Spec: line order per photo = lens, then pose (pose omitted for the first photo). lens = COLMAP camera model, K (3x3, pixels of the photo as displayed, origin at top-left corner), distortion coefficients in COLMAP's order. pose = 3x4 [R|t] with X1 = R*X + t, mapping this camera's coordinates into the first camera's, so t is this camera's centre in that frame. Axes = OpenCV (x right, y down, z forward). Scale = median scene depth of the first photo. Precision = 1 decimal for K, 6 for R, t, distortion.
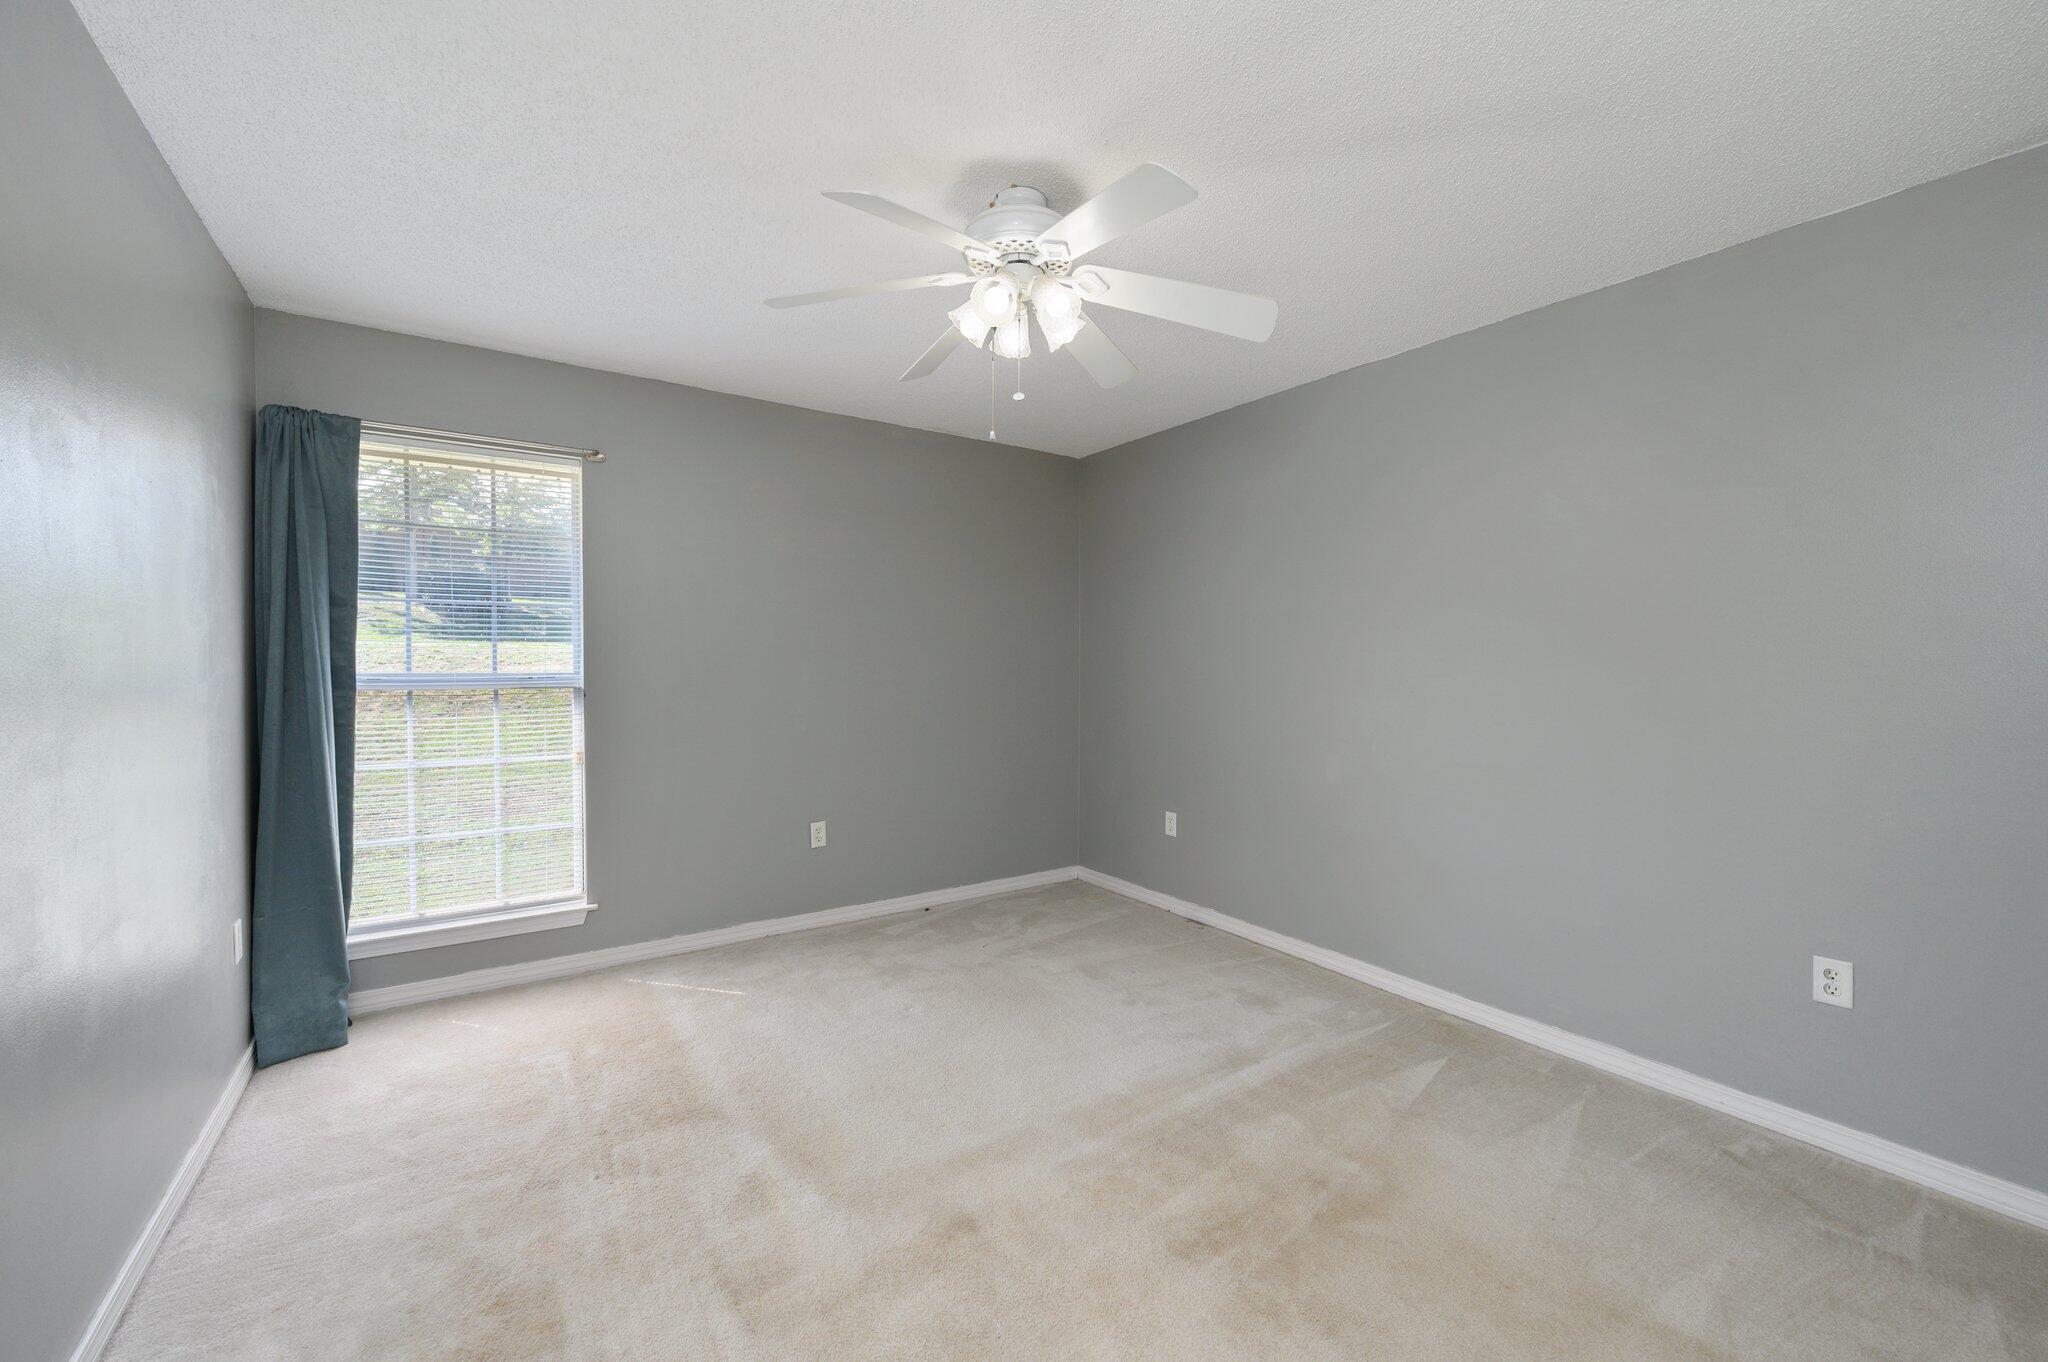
lens RADIAL K [[819.1, 0, 1021.2], [0, 819.1, 675.2], [0, 0, 1]] dist [0.012410, -0.000033]
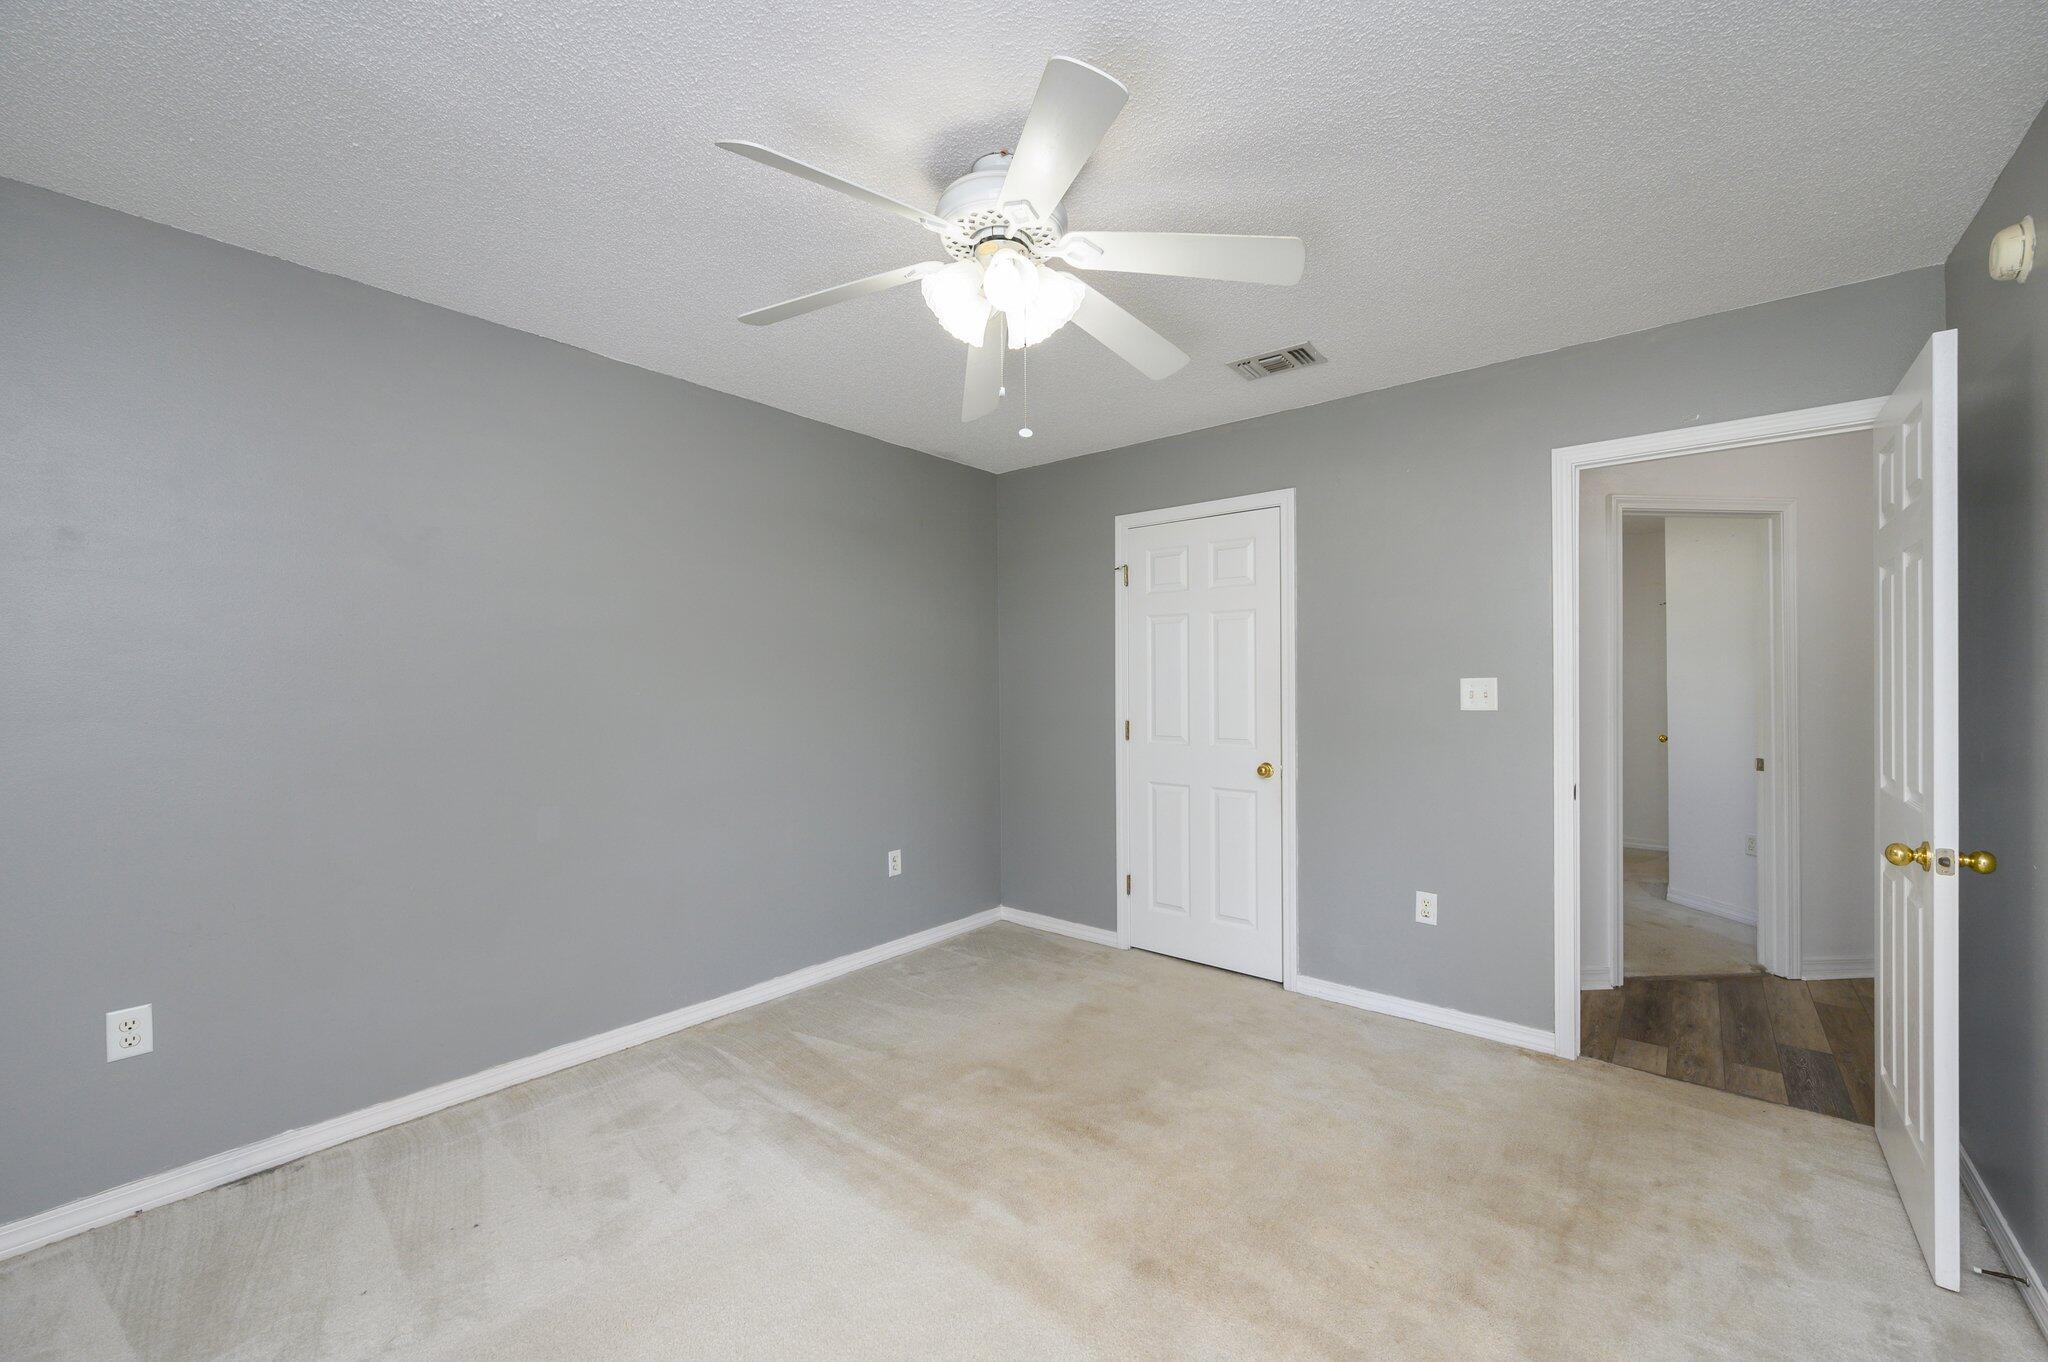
lens RADIAL K [[819.1, 0, 1021.2], [0, 819.1, 675.2], [0, 0, 1]] dist [0.012410, -0.000033]
pose [[-0.276786, 0.009814, 0.960881, -0.427317], [0.018954, 0.999809, -0.004752, -0.017320], [-0.960745, 0.016897, -0.276919, 0.613916]]
